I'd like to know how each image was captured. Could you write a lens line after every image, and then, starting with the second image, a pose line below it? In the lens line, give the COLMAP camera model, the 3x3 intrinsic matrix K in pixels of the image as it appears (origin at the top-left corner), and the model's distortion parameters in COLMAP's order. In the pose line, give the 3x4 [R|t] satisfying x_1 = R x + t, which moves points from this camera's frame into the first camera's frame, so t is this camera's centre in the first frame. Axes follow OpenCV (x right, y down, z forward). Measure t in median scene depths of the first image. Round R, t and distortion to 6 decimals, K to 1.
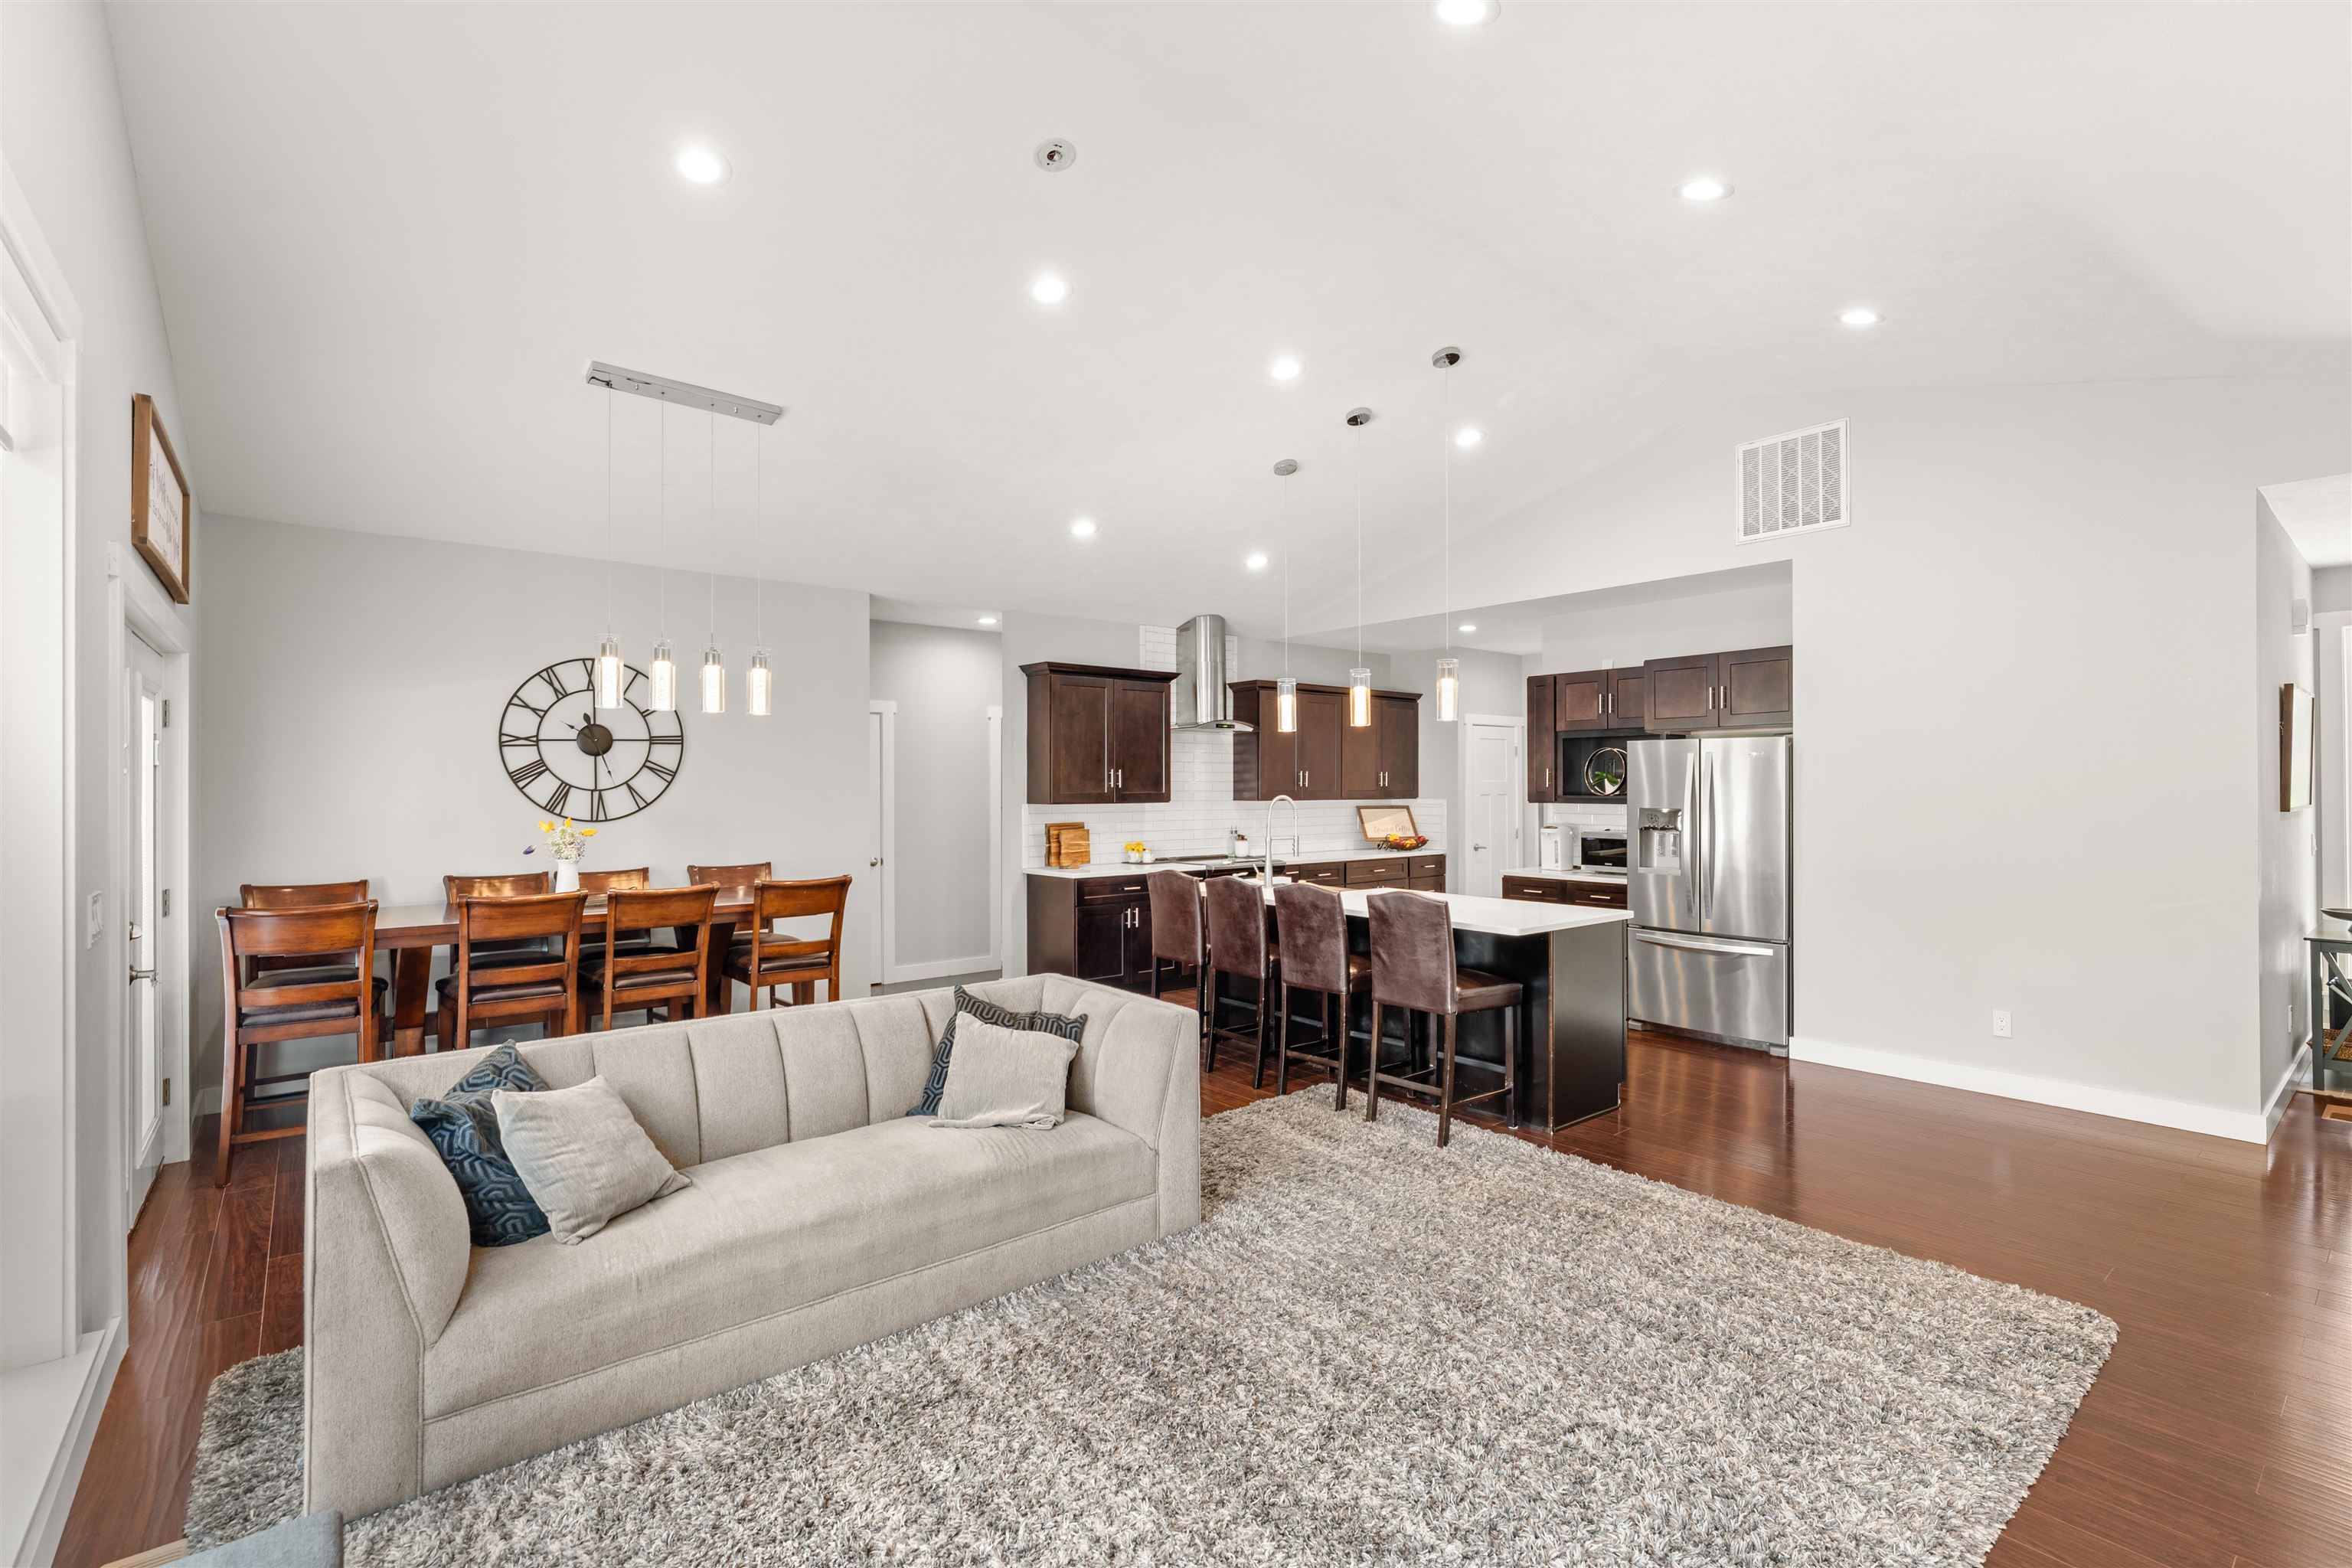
lens RADIAL K [[1051.4, 0, 1176.0], [0, 1051.4, 784.0], [0, 0, 1]] dist [0.000354, 0.000050]
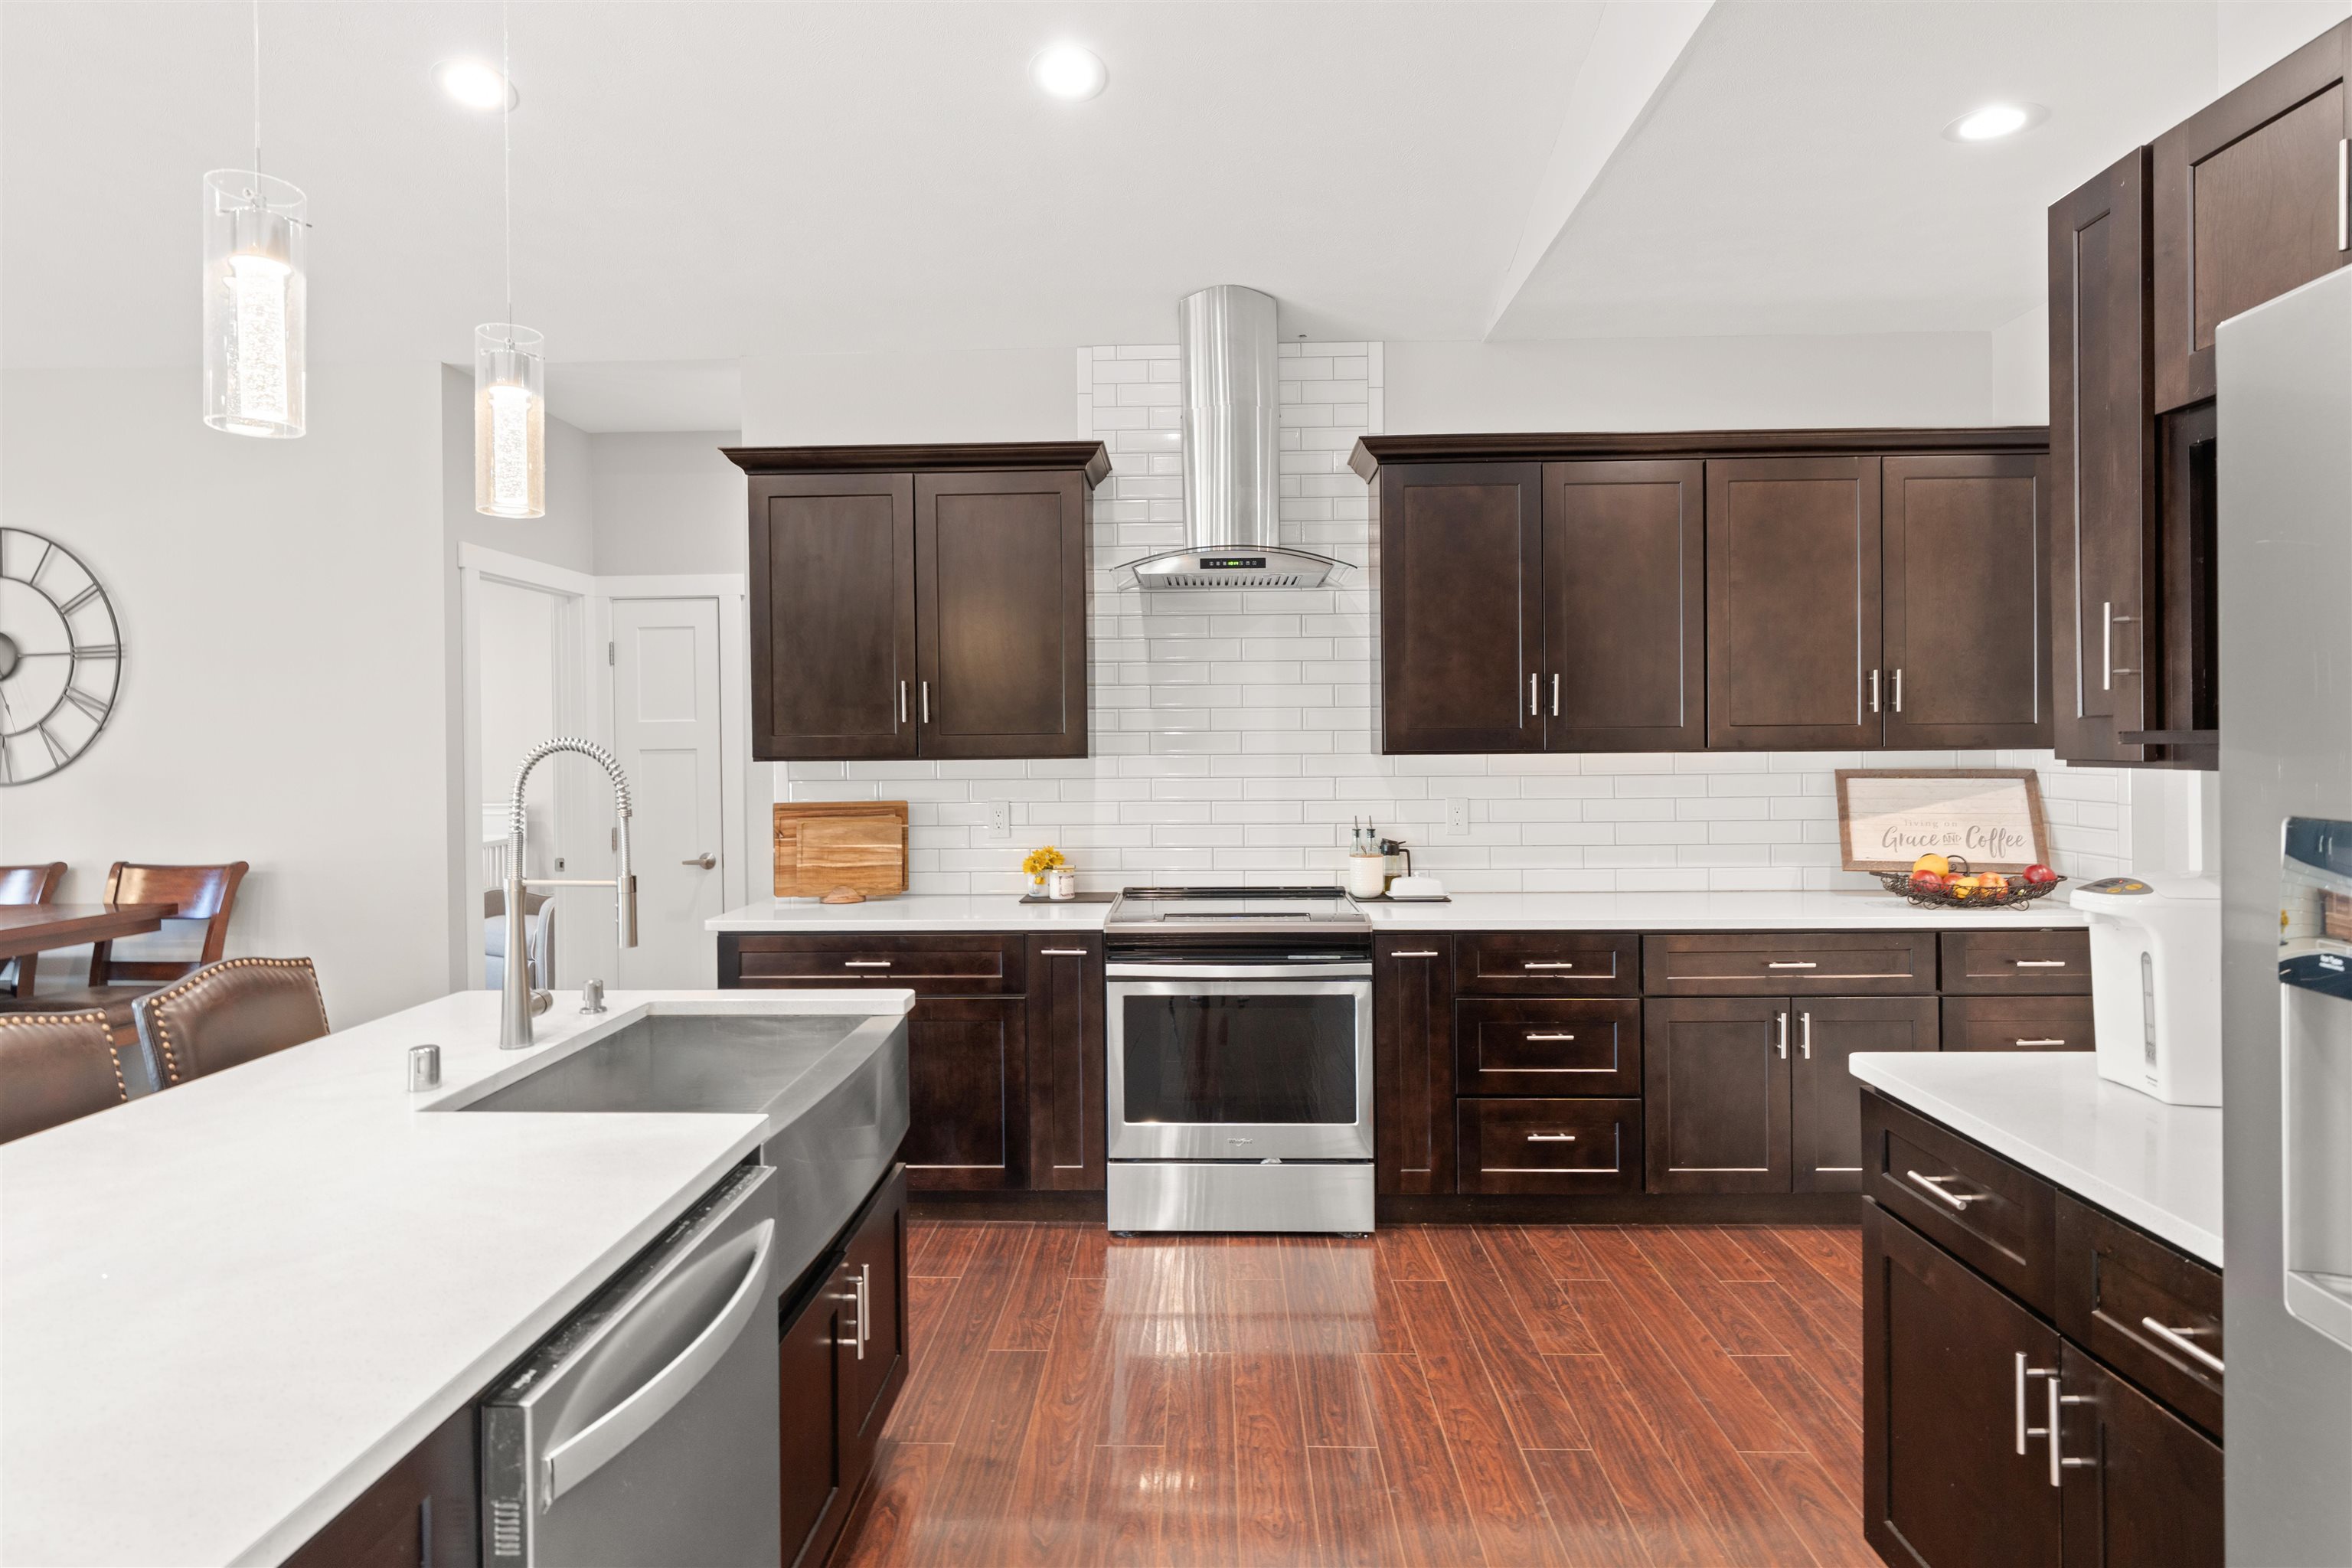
lens RADIAL K [[1292.6, 0, 1173.5], [0, 1292.6, 734.9], [0, 0, 1]] dist [-0.003378, -0.000410]
pose [[0.753038, -0.007675, -0.657932, 0.490514], [0.009243, 0.999957, -0.001086, 0.012702], [0.657912, -0.005264, 0.753077, 0.880407]]
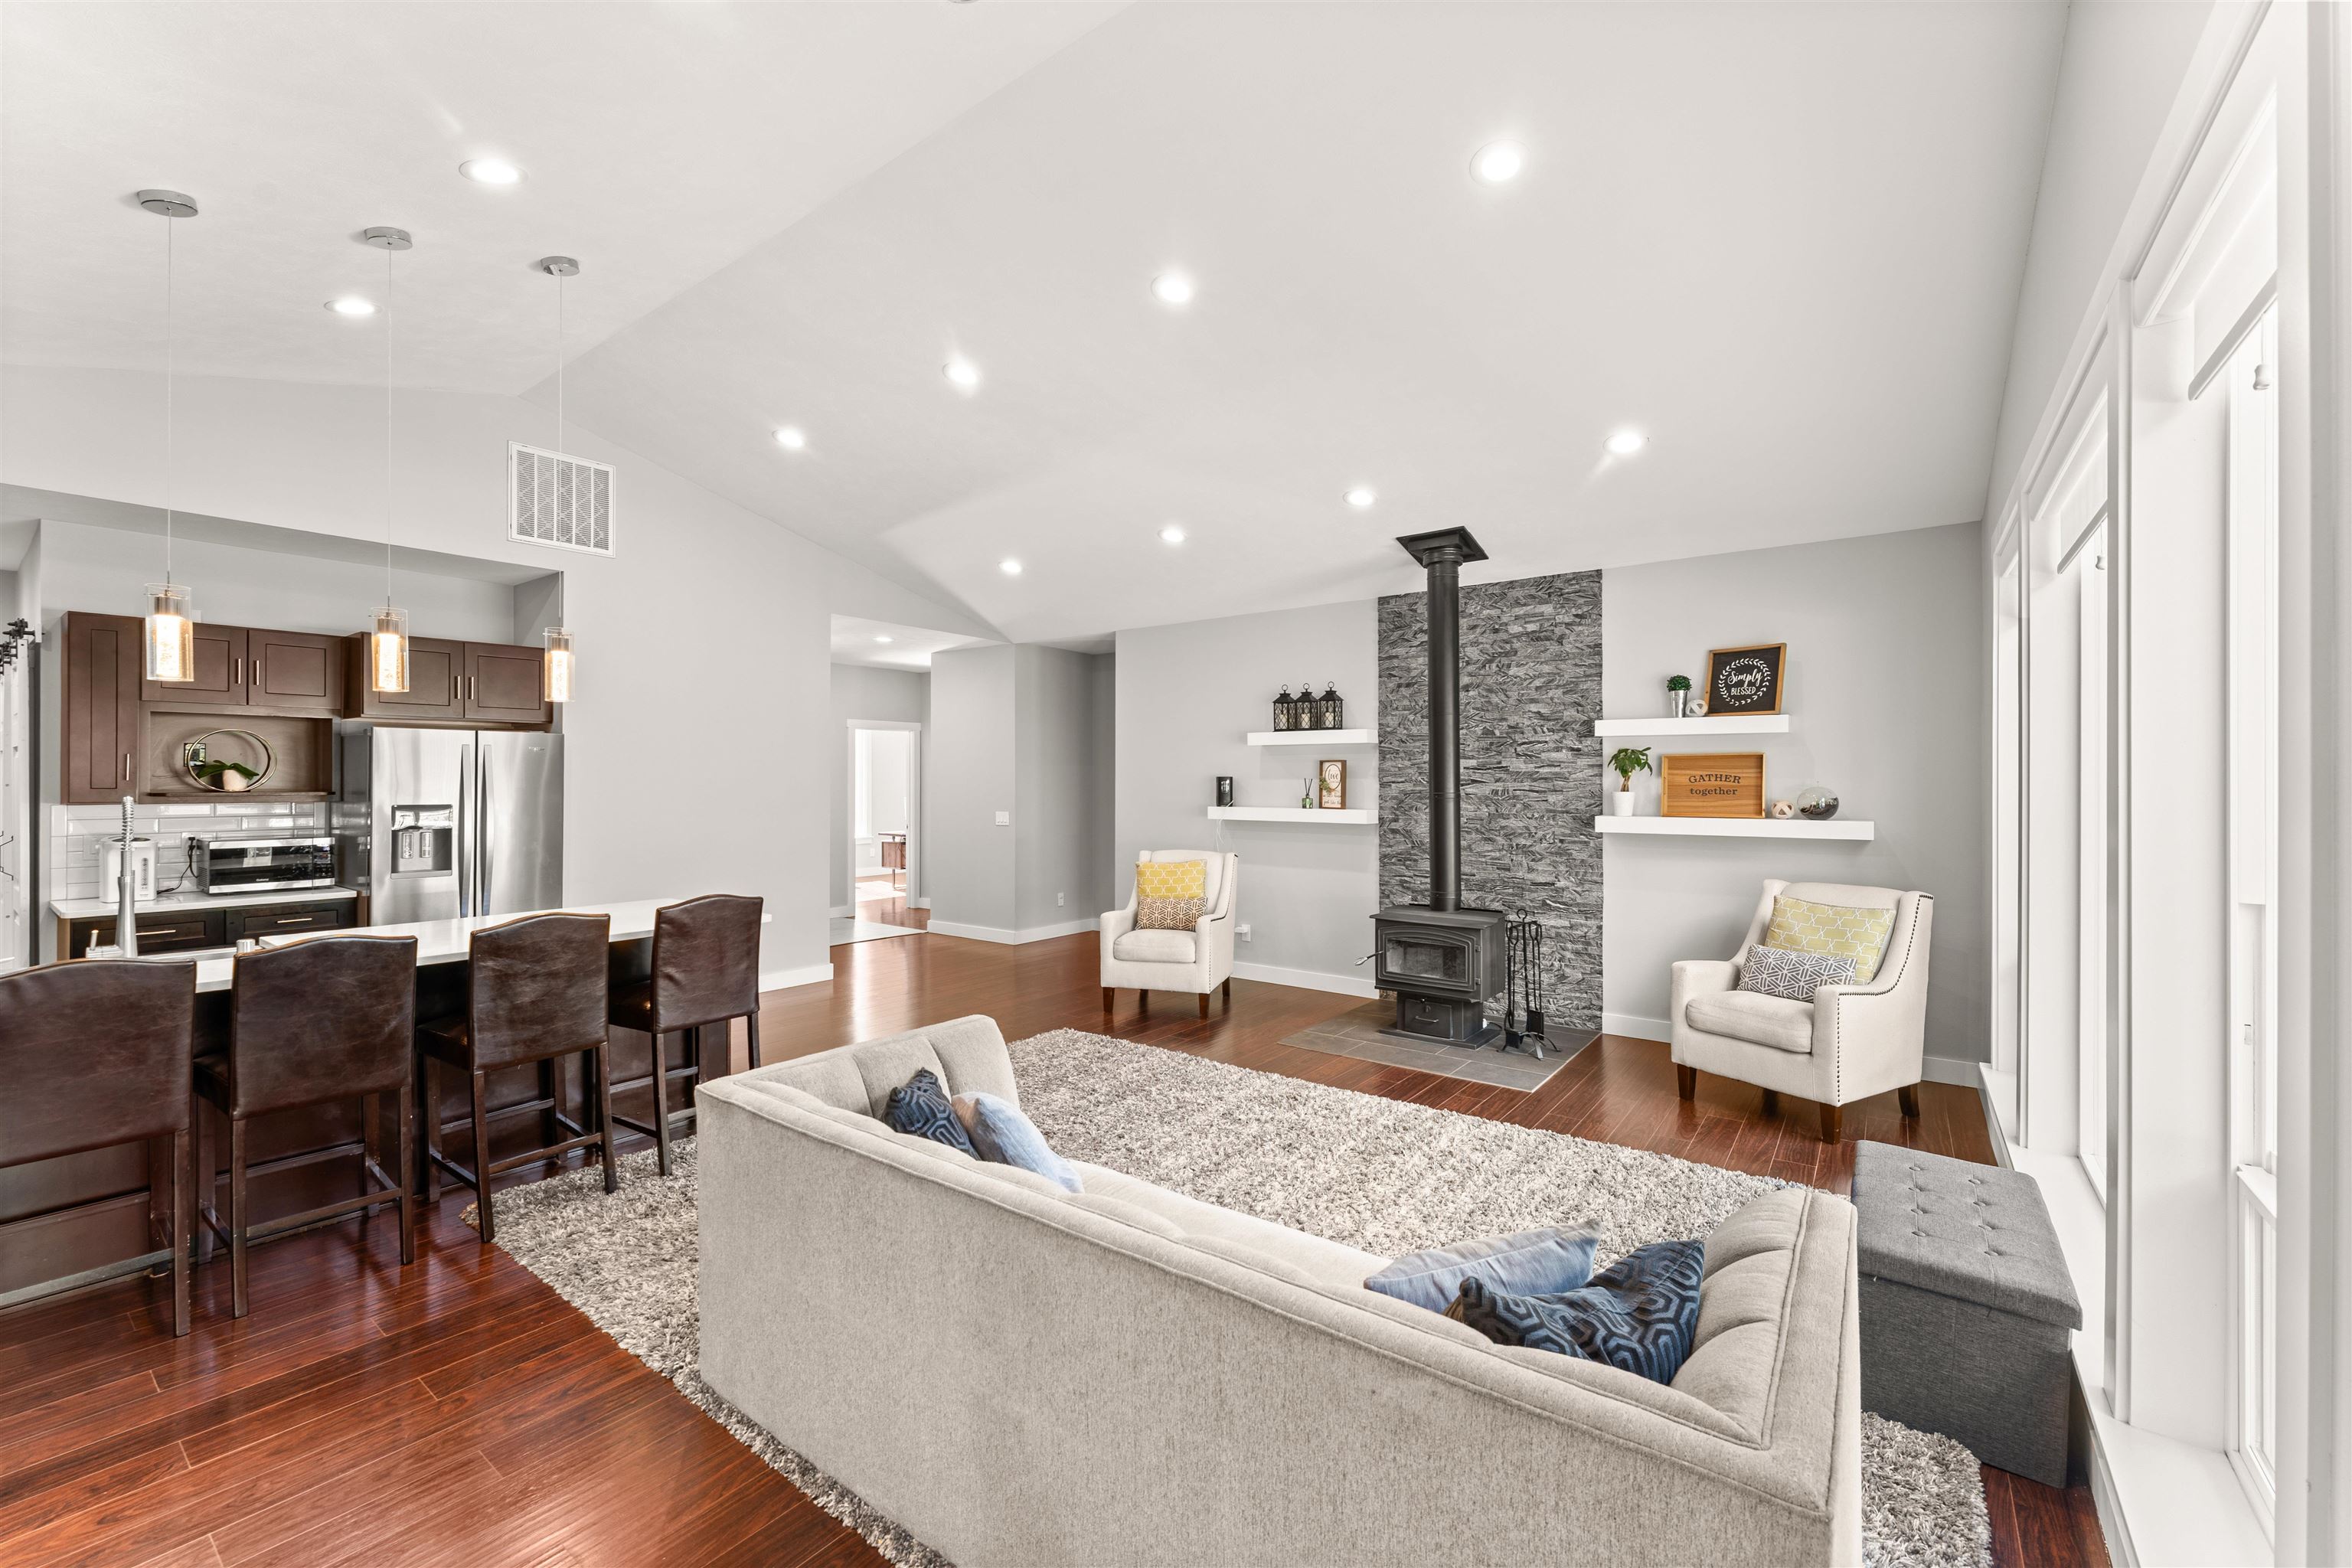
lens RADIAL K [[946.0, 0, 1172.0], [0, 946.0, 778.9], [0, 0, 1]] dist [0.001939, -0.000044]
pose [[-0.233549, 0.001431, 0.972344, -0.516820], [-0.002182, 0.999996, -0.001995, 0.001755], [-0.972343, -0.002588, -0.233545, 0.620137]]
